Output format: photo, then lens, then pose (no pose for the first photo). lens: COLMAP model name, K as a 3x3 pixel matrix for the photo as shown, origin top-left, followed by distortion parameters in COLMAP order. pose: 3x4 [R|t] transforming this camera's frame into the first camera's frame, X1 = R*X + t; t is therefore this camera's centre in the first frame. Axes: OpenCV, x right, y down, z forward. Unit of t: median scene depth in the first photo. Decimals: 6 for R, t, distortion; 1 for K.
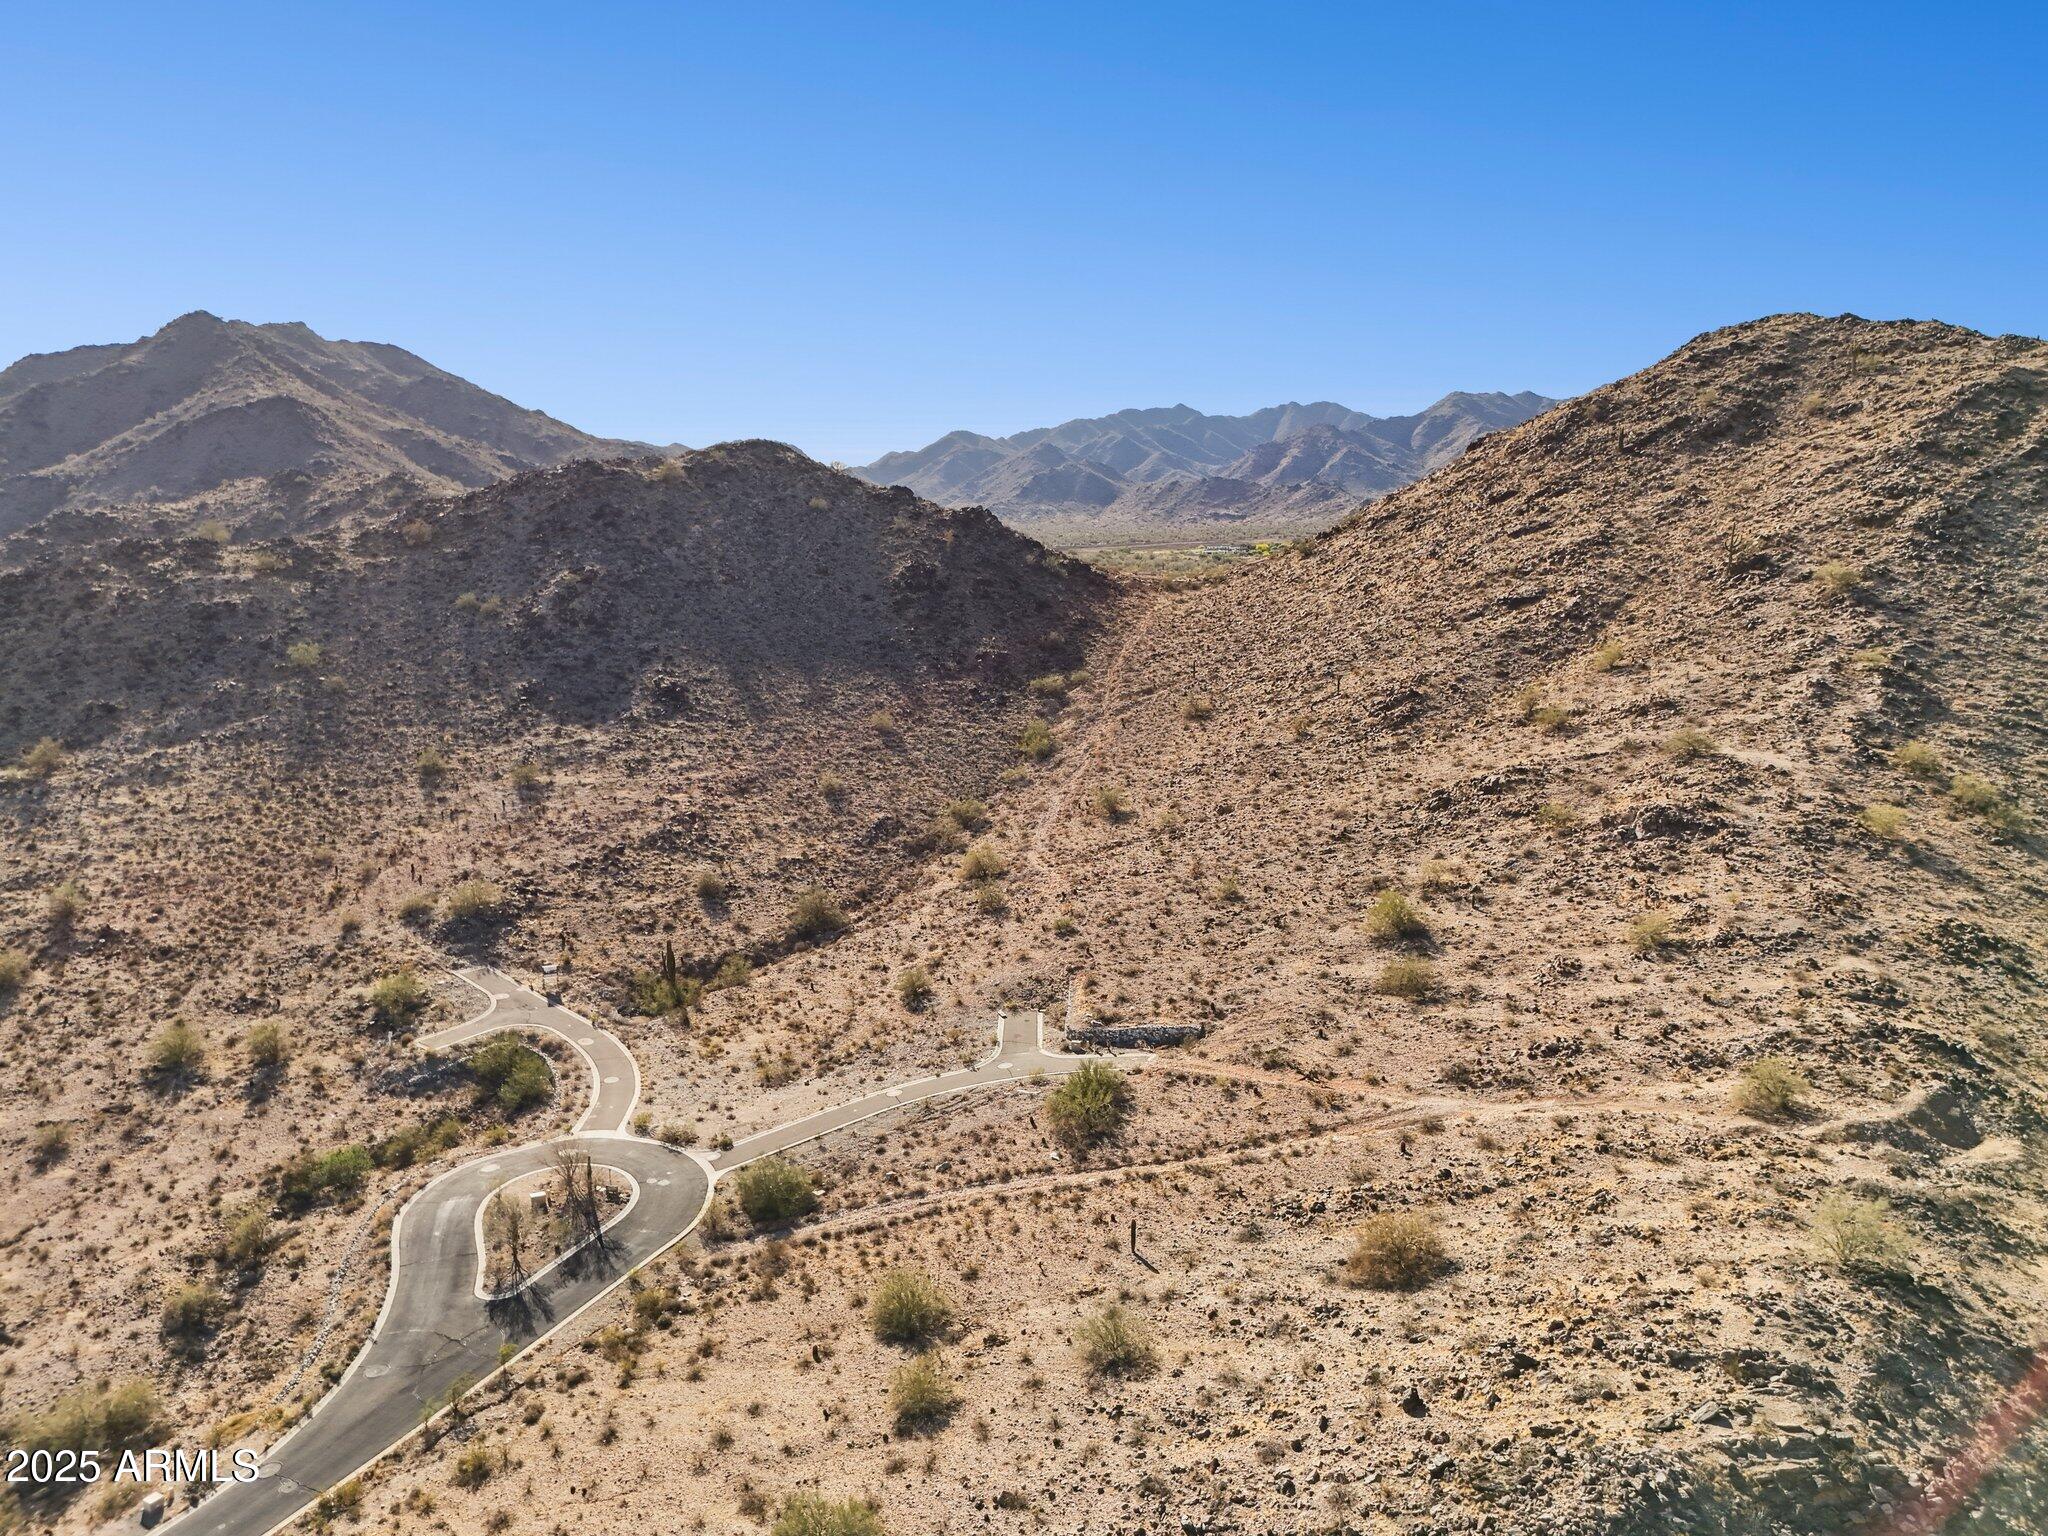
lens RADIAL K [[1510.9, 0, 1024.0], [0, 1510.9, 768.0], [0, 0, 1]] dist [0.126799, -0.234495]
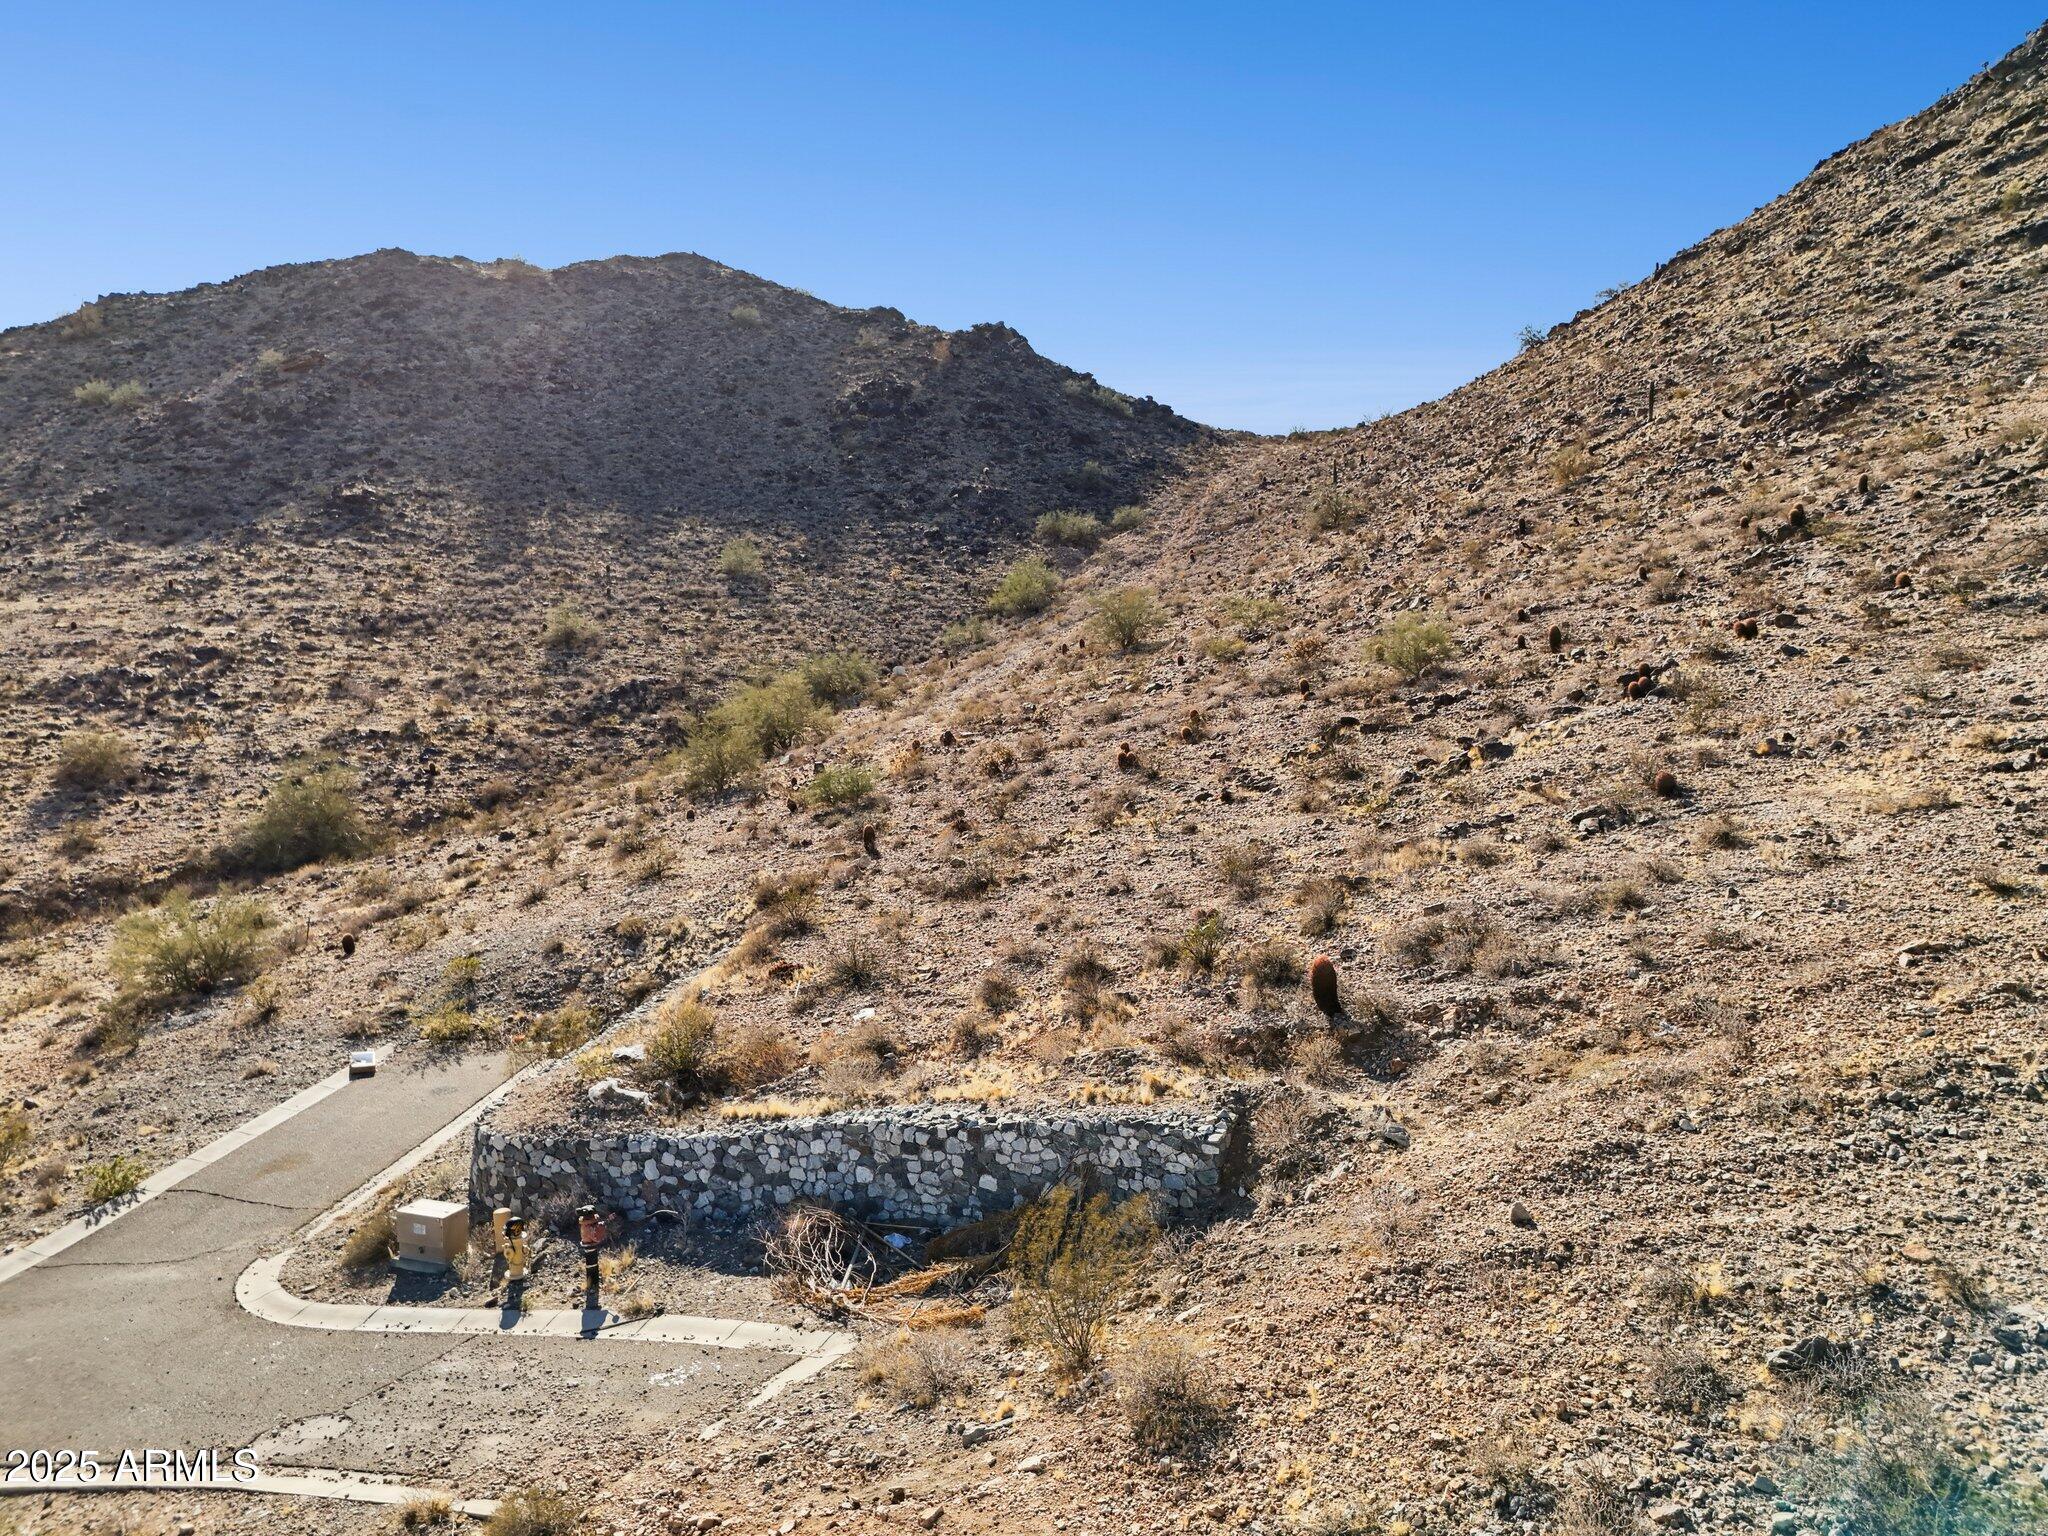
lens RADIAL K [[1510.9, 0, 1024.0], [0, 1510.9, 768.0], [0, 0, 1]] dist [0.126799, -0.234495]
pose [[0.994476, 0.004812, -0.104851, 0.069891], [-0.013175, 0.996770, -0.079221, 0.093270], [0.104131, 0.080164, 0.991328, 0.537102]]
